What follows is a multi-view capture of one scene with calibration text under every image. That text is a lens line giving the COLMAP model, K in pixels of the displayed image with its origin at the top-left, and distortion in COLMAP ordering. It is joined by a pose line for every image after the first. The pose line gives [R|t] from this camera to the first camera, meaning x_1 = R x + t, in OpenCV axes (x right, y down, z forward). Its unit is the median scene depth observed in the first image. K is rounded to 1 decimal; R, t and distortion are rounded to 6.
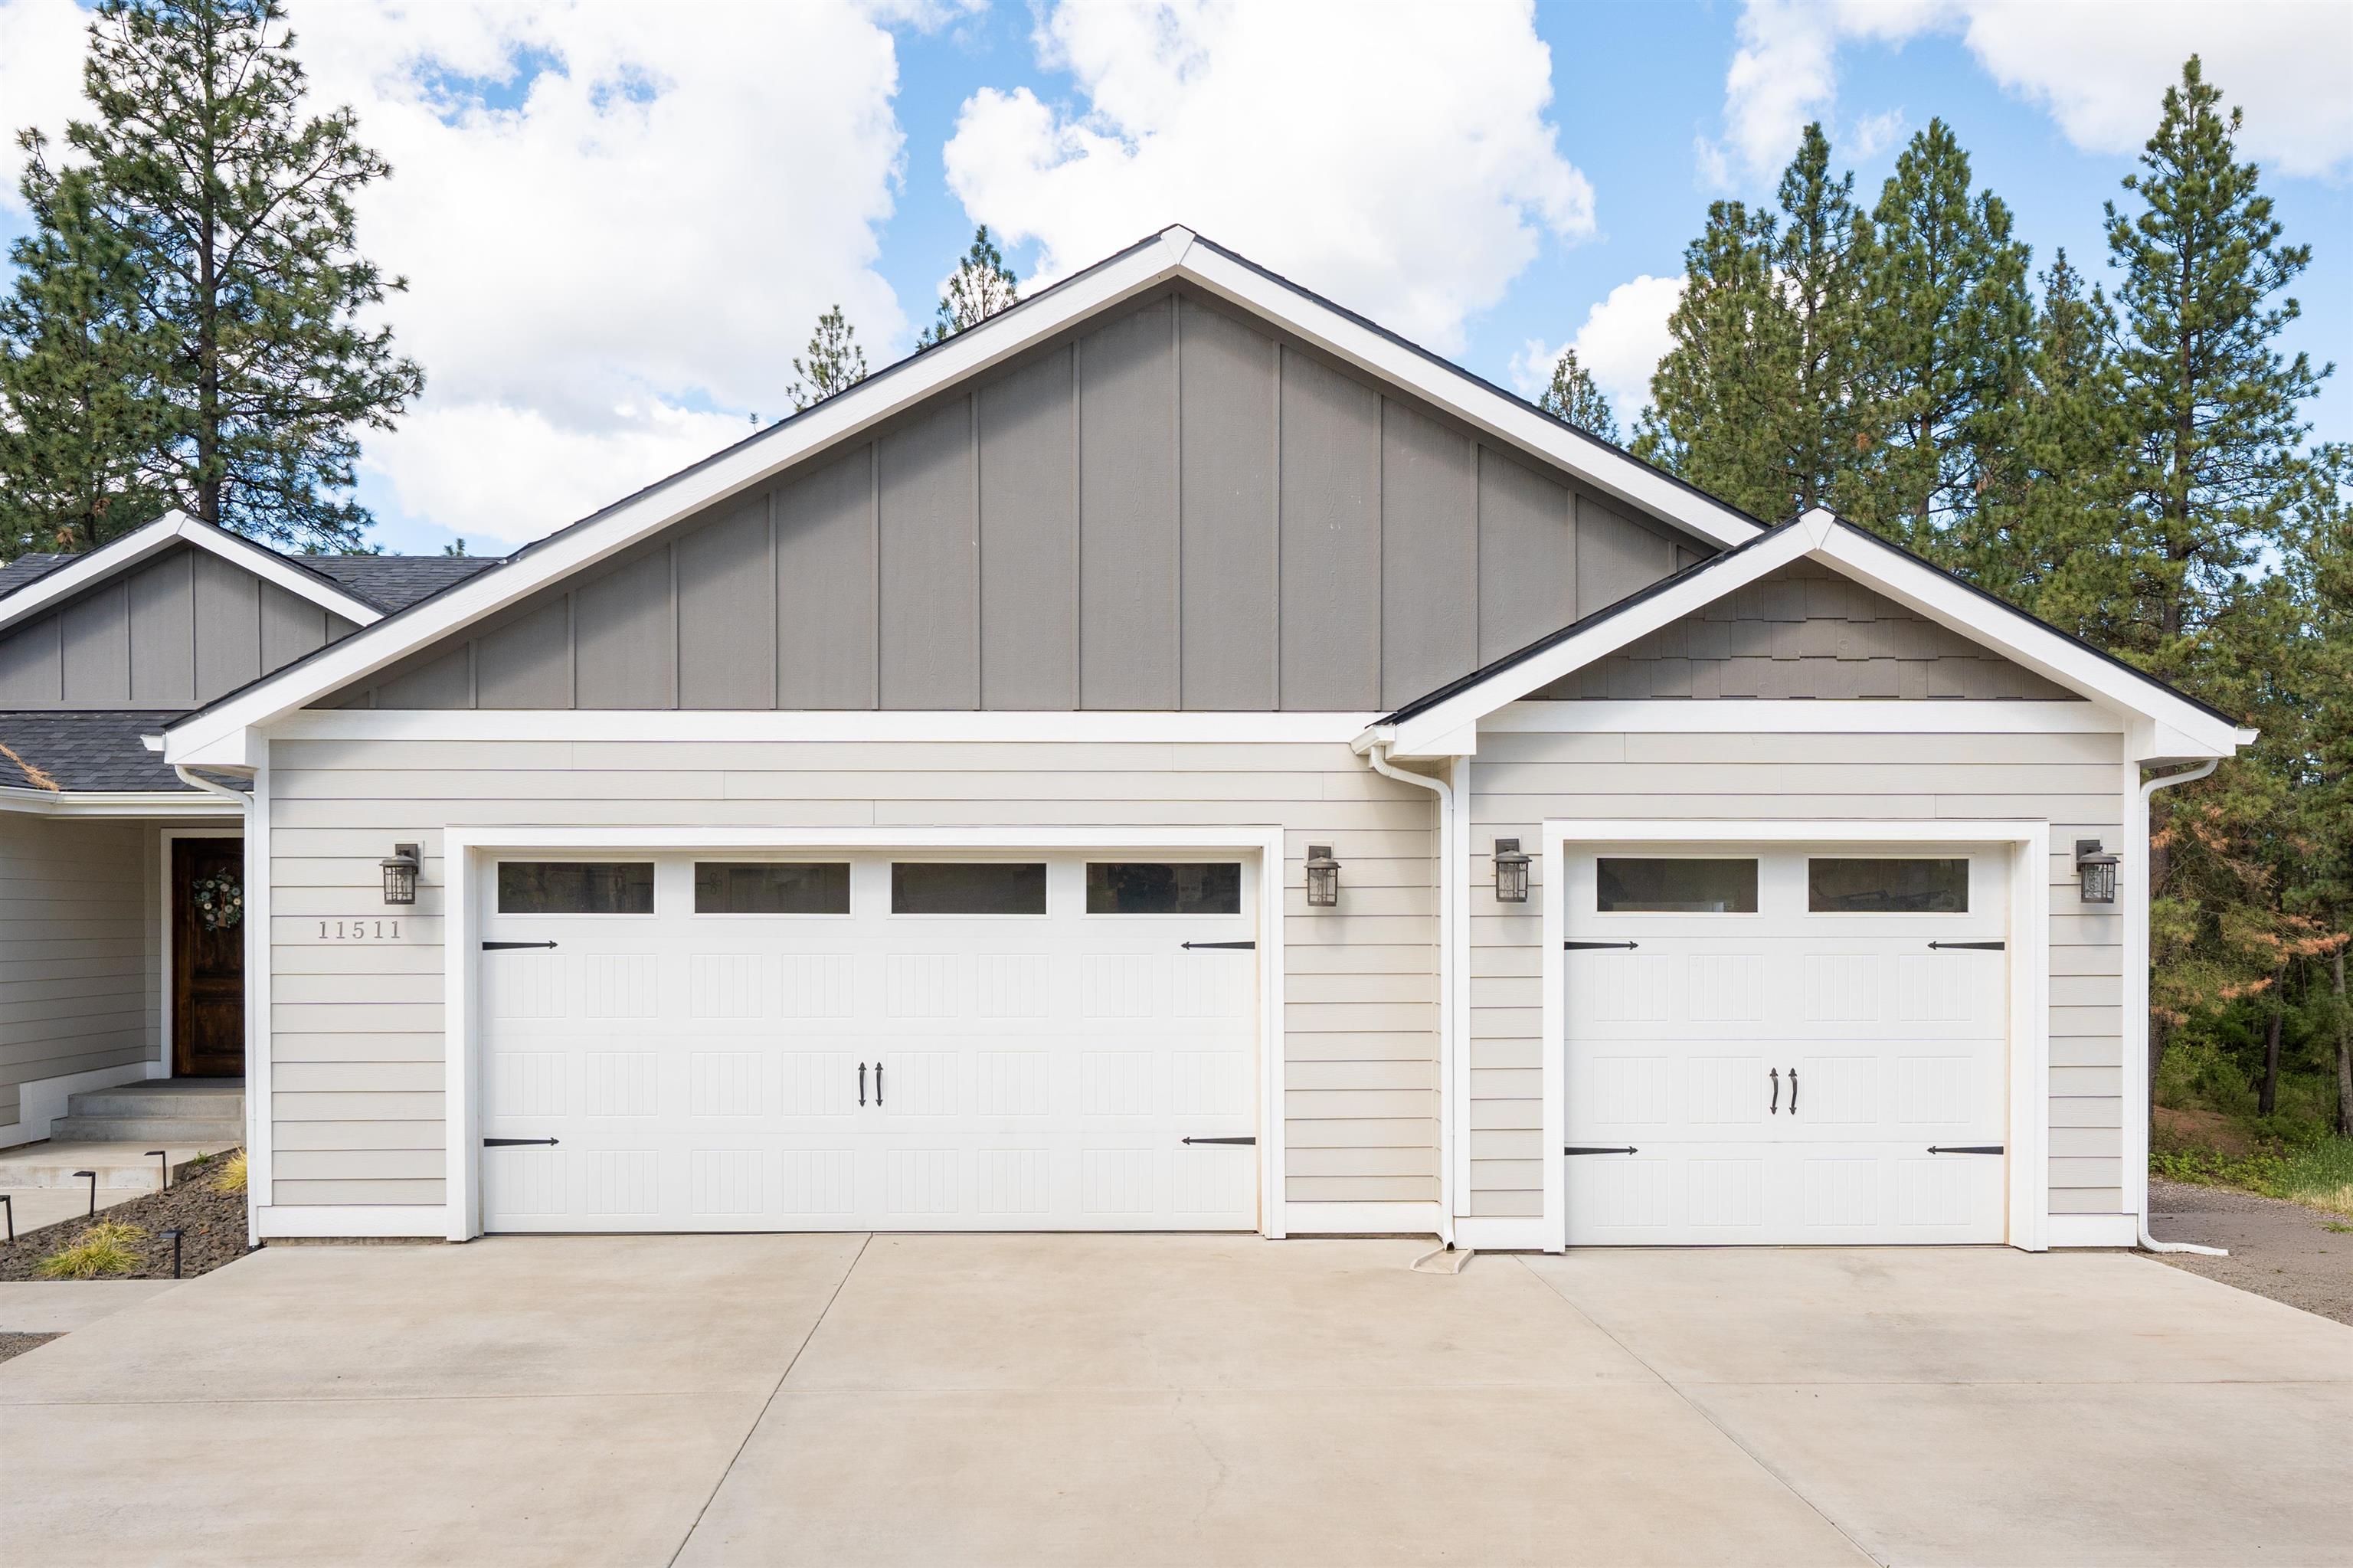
lens RADIAL K [[1898.9, 0, 1175.3], [0, 1898.9, 918.2], [0, 0, 1]] dist [-0.011011, 0.011204]
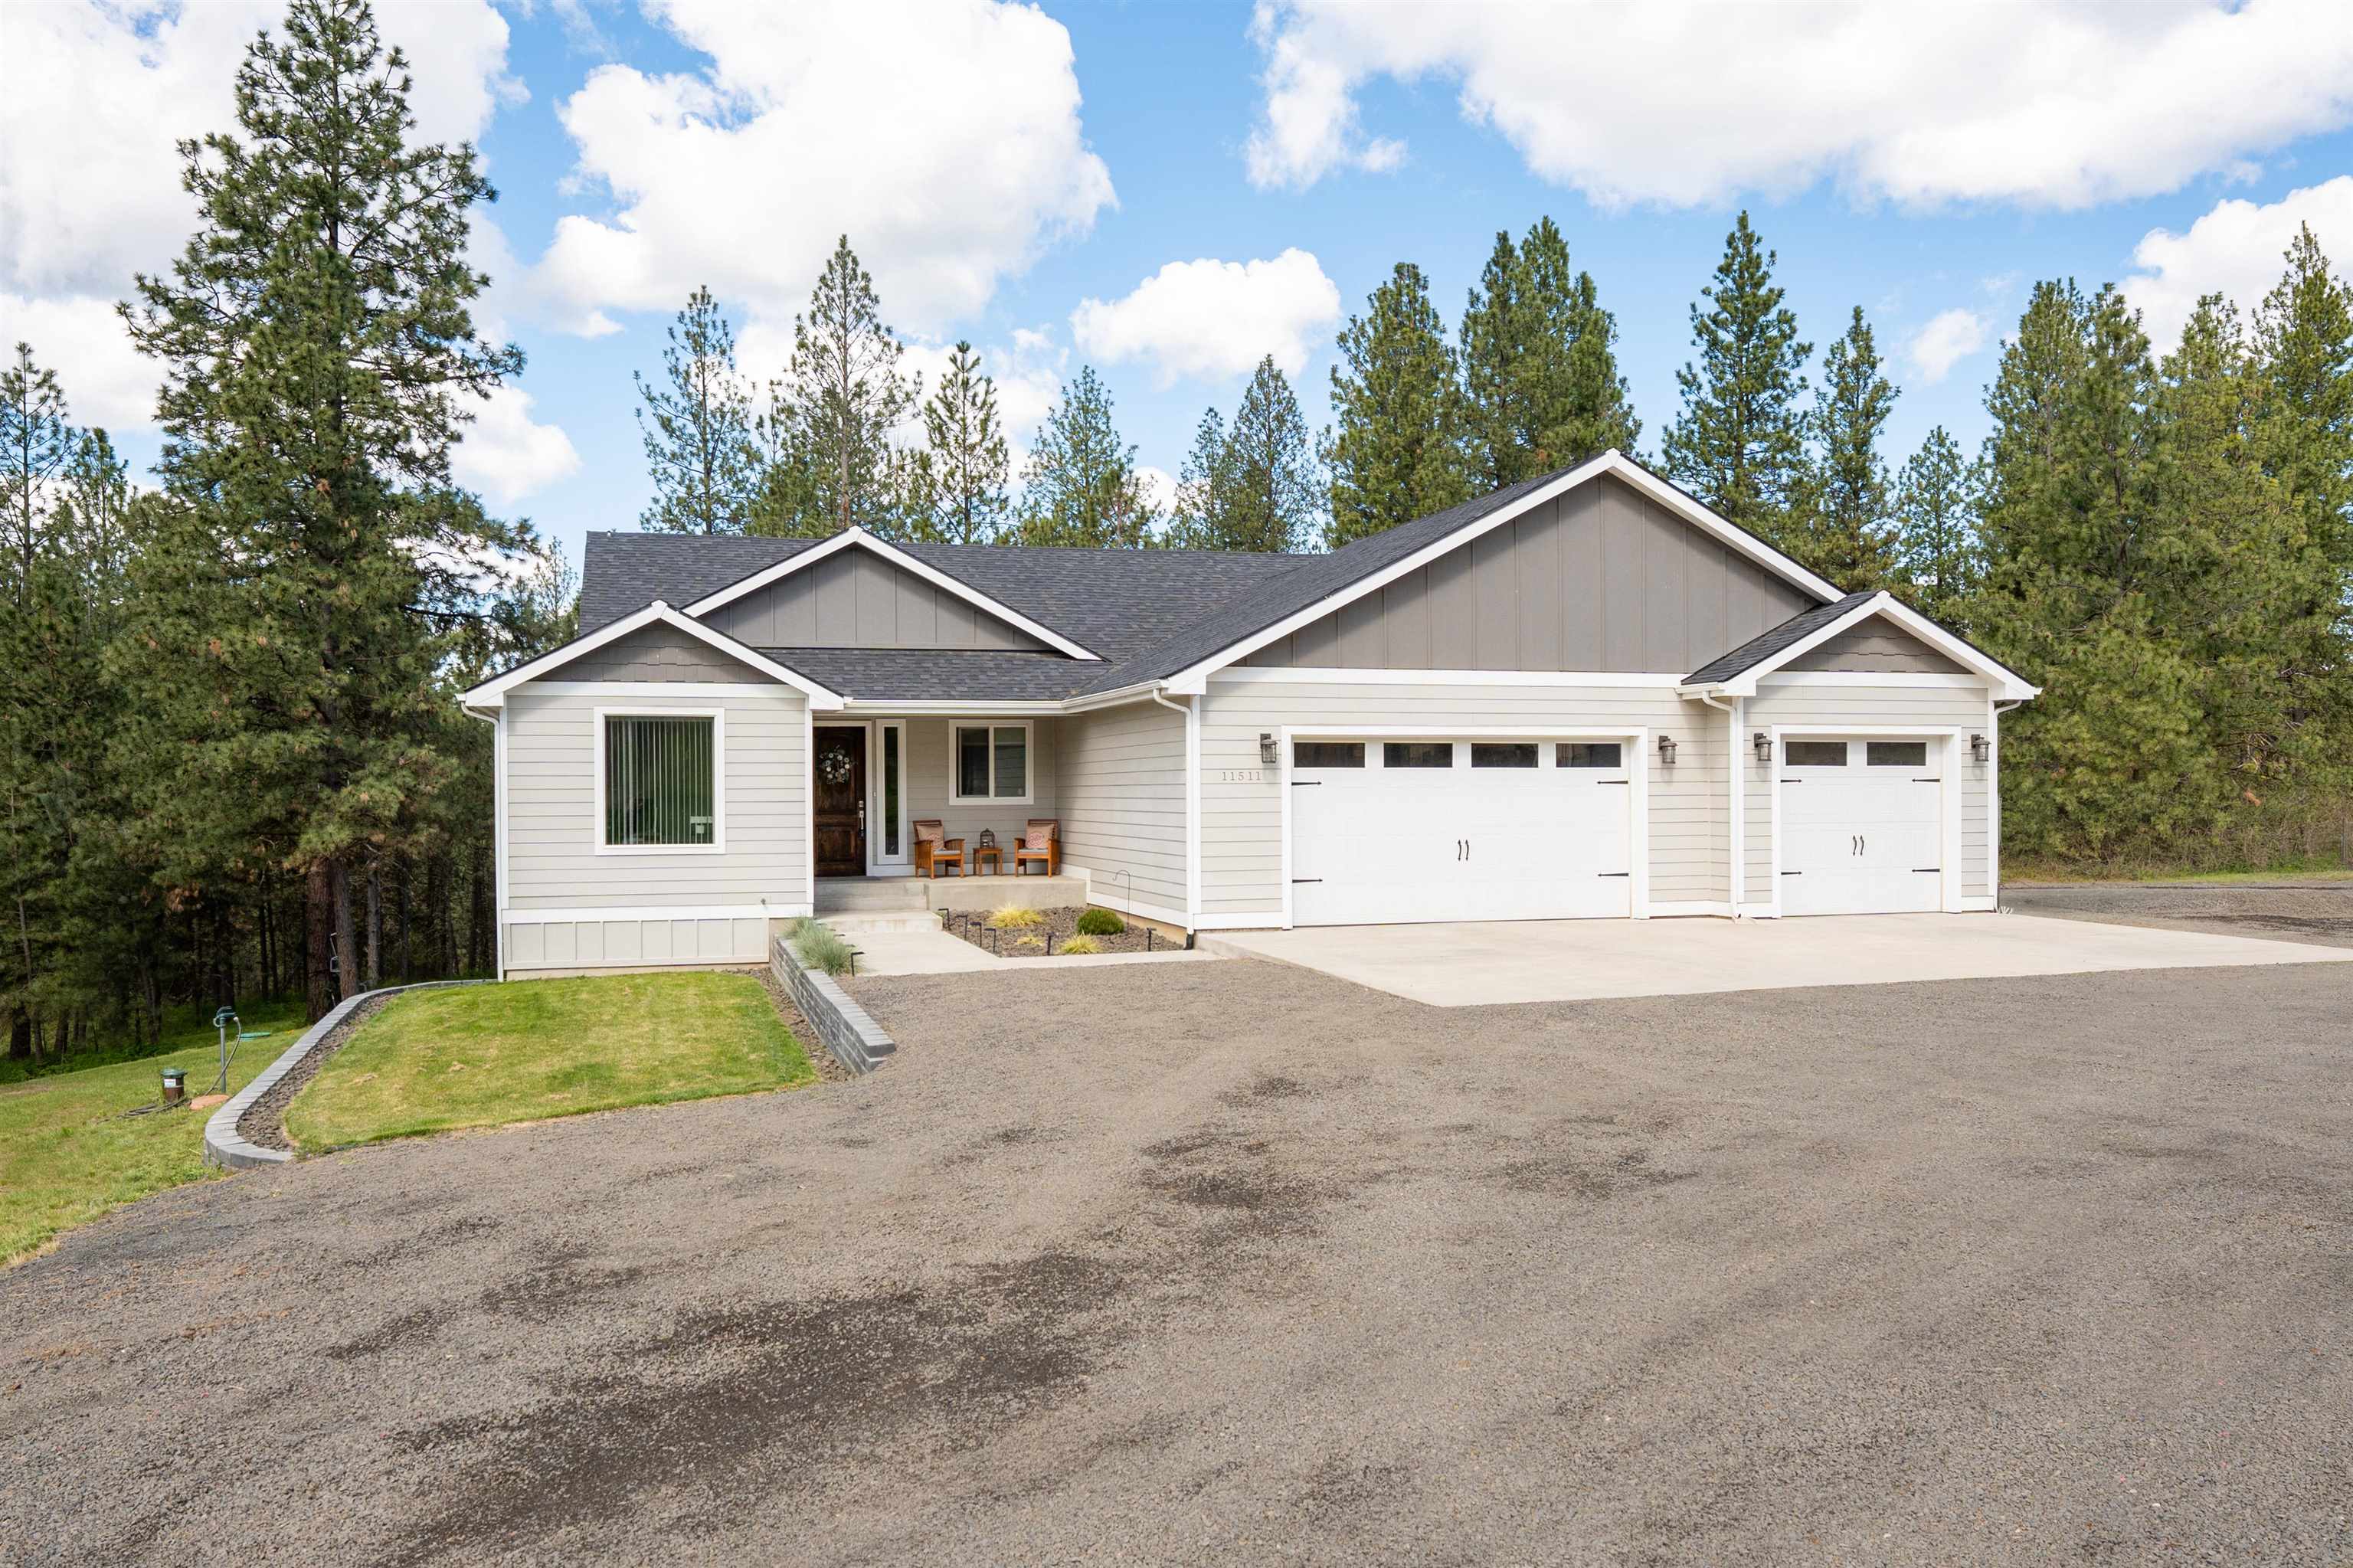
lens RADIAL K [[1650.9, 0, 1174.7], [0, 1650.9, 783.4], [0, 0, 1]] dist [-0.008183, -0.002404]
pose [[0.969746, -0.004511, 0.244073, -0.896910], [0.005209, 0.999984, -0.002215, 0.016849], [-0.244060, 0.003419, 0.969754, -0.663859]]
